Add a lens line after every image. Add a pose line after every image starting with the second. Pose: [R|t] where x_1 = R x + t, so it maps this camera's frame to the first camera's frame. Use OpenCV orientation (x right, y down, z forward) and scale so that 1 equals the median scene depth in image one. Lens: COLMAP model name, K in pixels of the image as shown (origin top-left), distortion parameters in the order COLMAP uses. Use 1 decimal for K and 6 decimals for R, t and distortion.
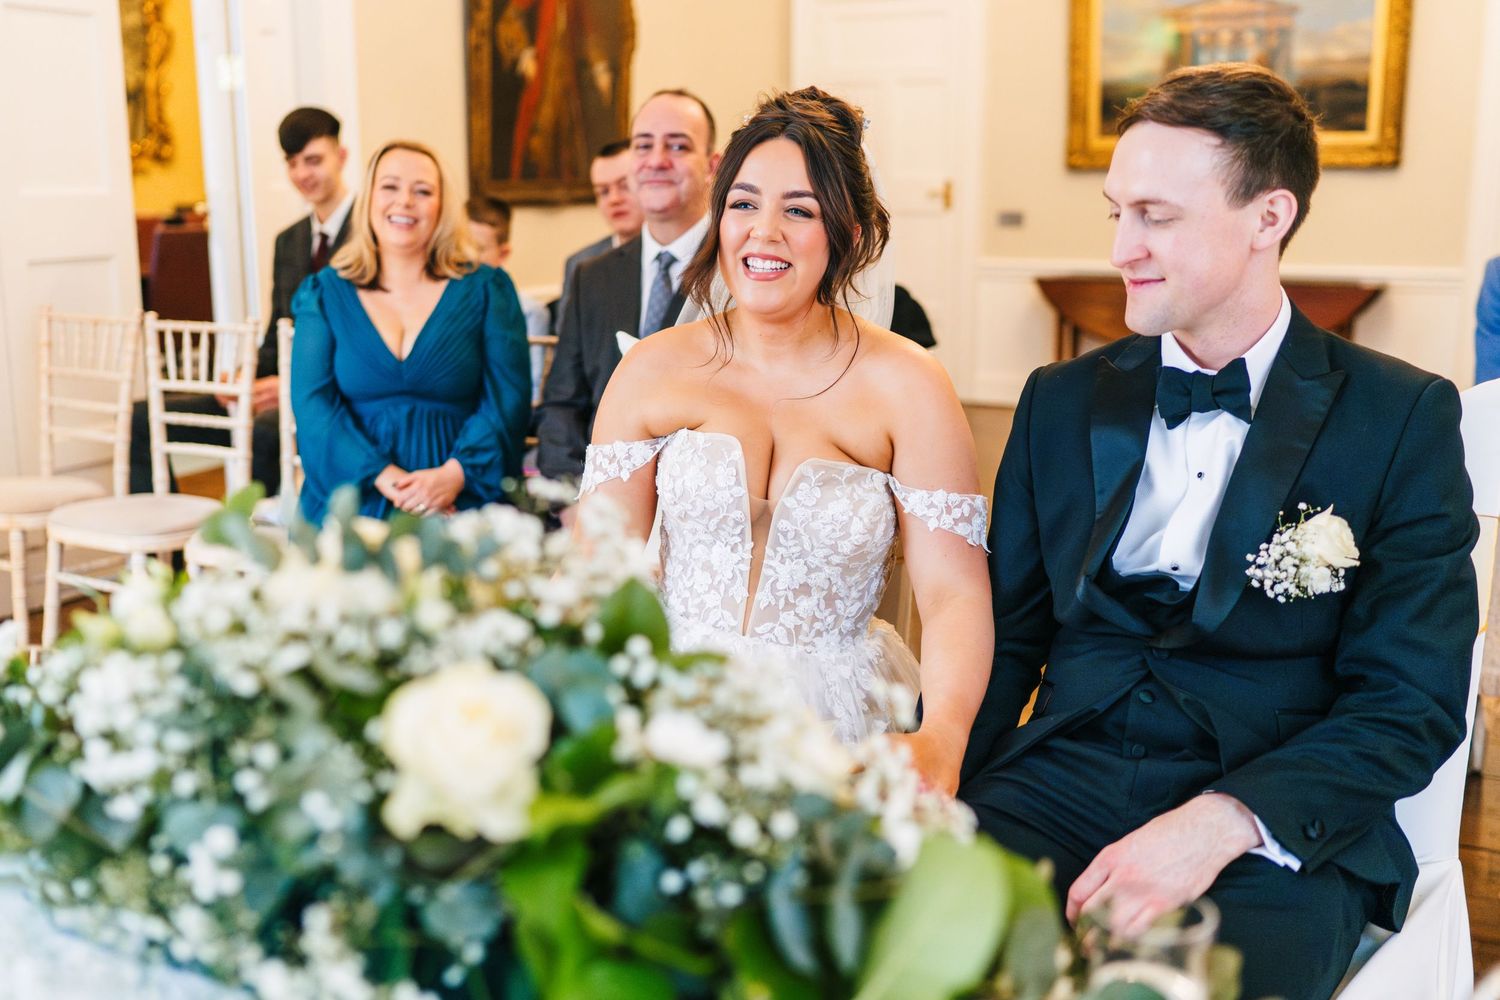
lens RADIAL K [[1495.2, 0, 721.8], [0, 1495.2, 493.7], [0, 0, 1]] dist [-0.003272, -0.011797]
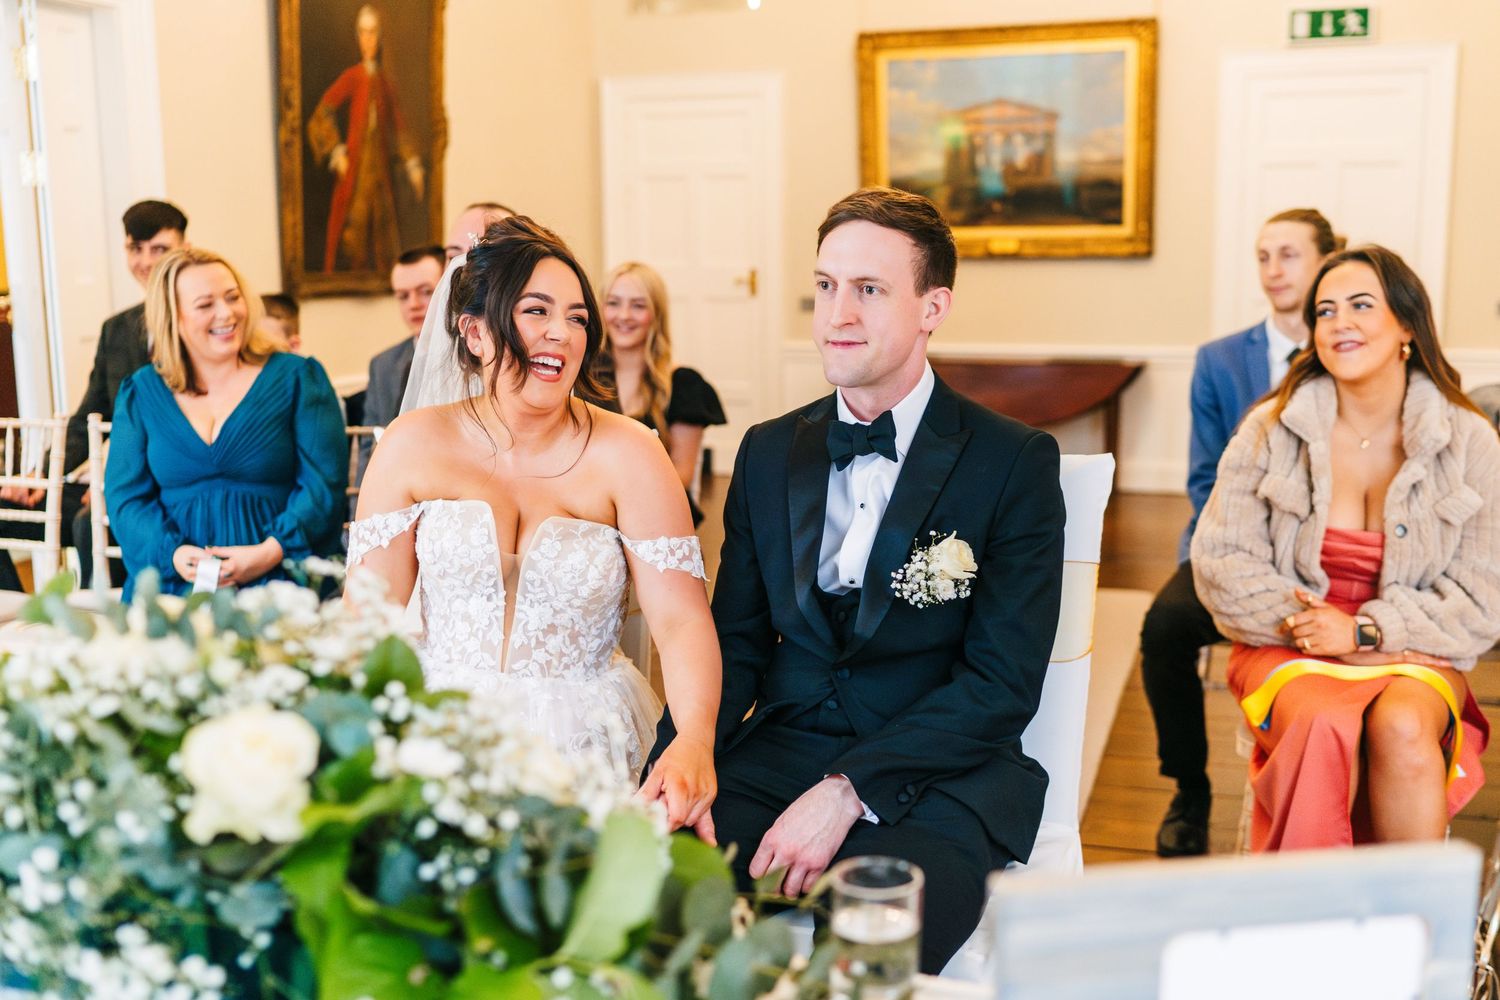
lens RADIAL K [[1494.8, 0, 789.6], [0, 1494.8, 503.0], [0, 0, 1]] dist [-0.000176, -0.003723]
pose [[0.988246, -0.025667, 0.150699, 0.087603], [0.032238, 0.998625, -0.041329, 0.008359], [-0.149431, 0.045701, 0.987715, -0.304666]]
